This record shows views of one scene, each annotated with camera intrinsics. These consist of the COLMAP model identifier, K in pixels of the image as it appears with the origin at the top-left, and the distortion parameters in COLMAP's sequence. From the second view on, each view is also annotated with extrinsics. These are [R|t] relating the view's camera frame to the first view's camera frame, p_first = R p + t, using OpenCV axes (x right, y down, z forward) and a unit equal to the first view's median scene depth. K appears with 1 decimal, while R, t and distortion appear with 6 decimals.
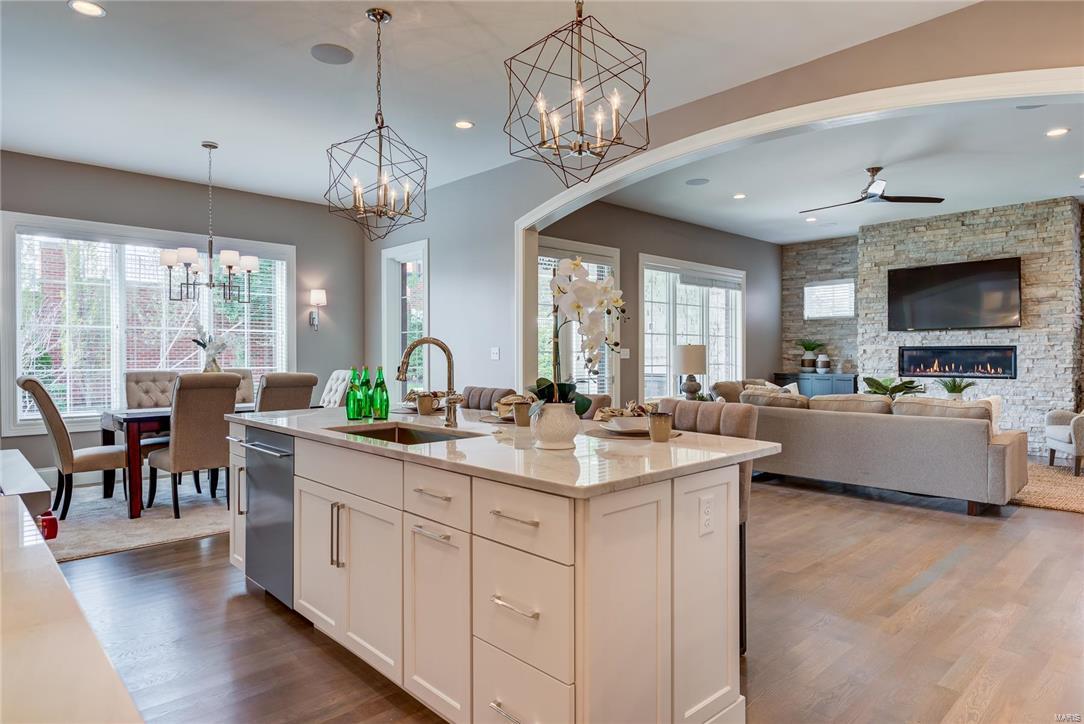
lens RADIAL K [[625.4, 0, 552.4], [0, 625.4, 359.2], [0, 0, 1]] dist [0.000567, 0.001080]
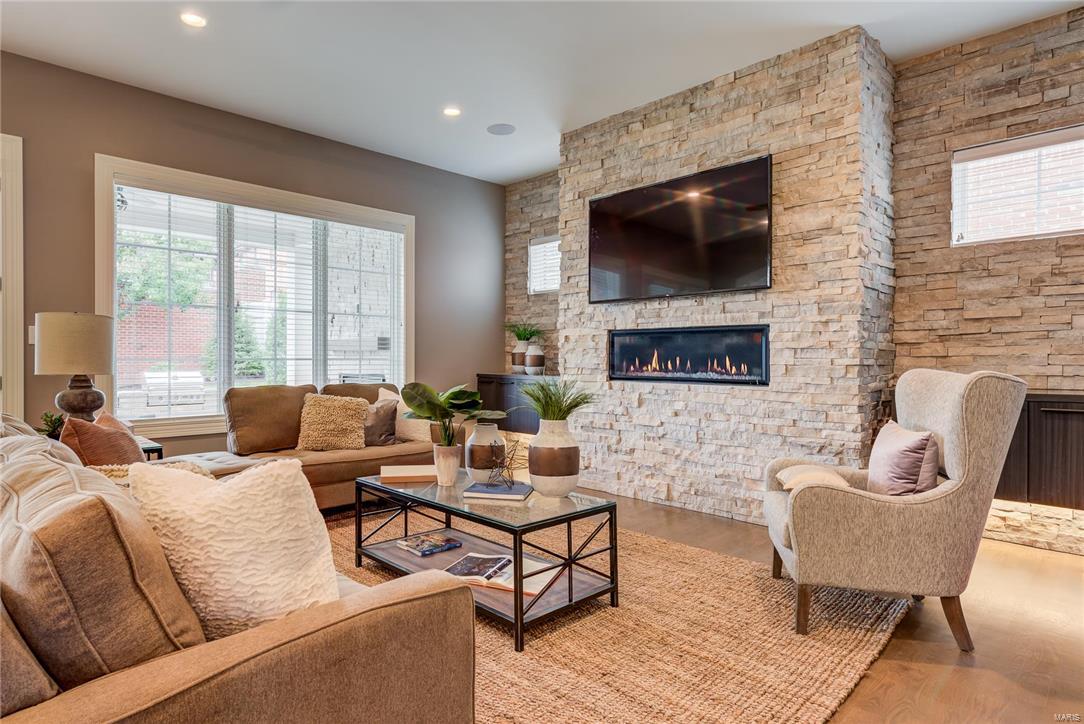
lens RADIAL K [[569.1, 0, 532.2], [0, 569.1, 357.8], [0, 0, 1]] dist [0.003297, 0.003380]
pose [[0.999977, 0.006798, 0.000586, 0.505593], [-0.006794, 0.999957, -0.006267, 0.010917], [-0.000629, 0.006263, 0.999980, 0.482276]]
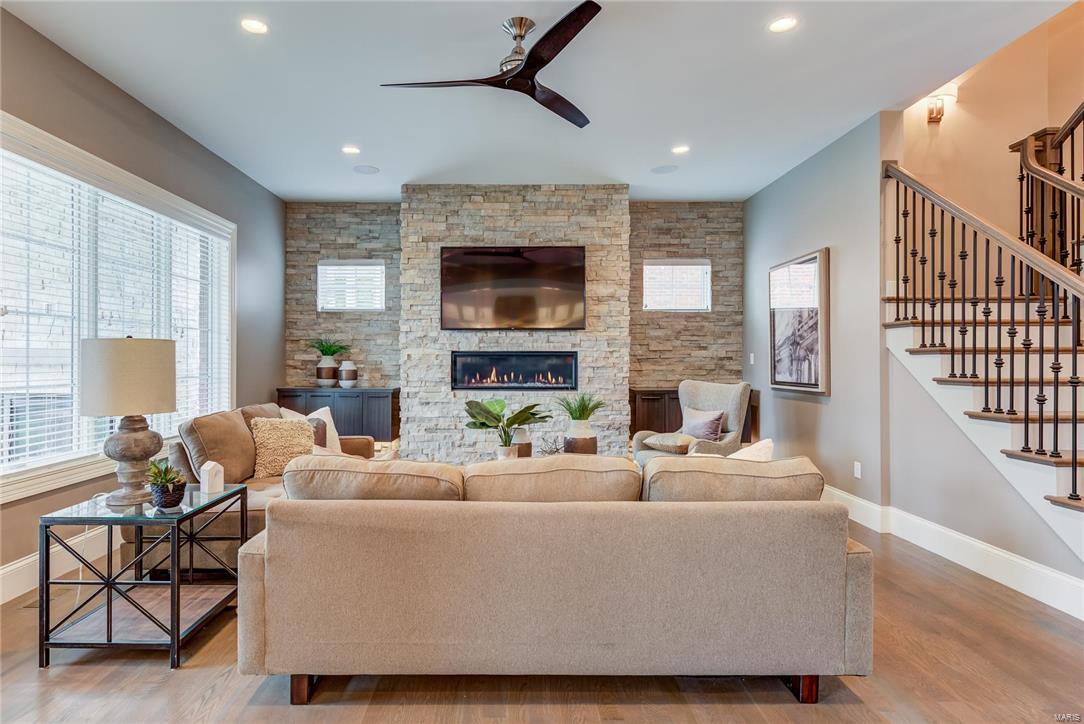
lens RADIAL K [[569.1, 0, 490.4], [0, 569.1, 354.4], [0, 0, 1]] dist [0.003297, 0.003380]
pose [[0.710665, 0.009472, 0.703467, 0.109912], [0.000301, 0.999905, -0.013768, -0.006693], [-0.703530, 0.009996, 0.710595, 0.503152]]
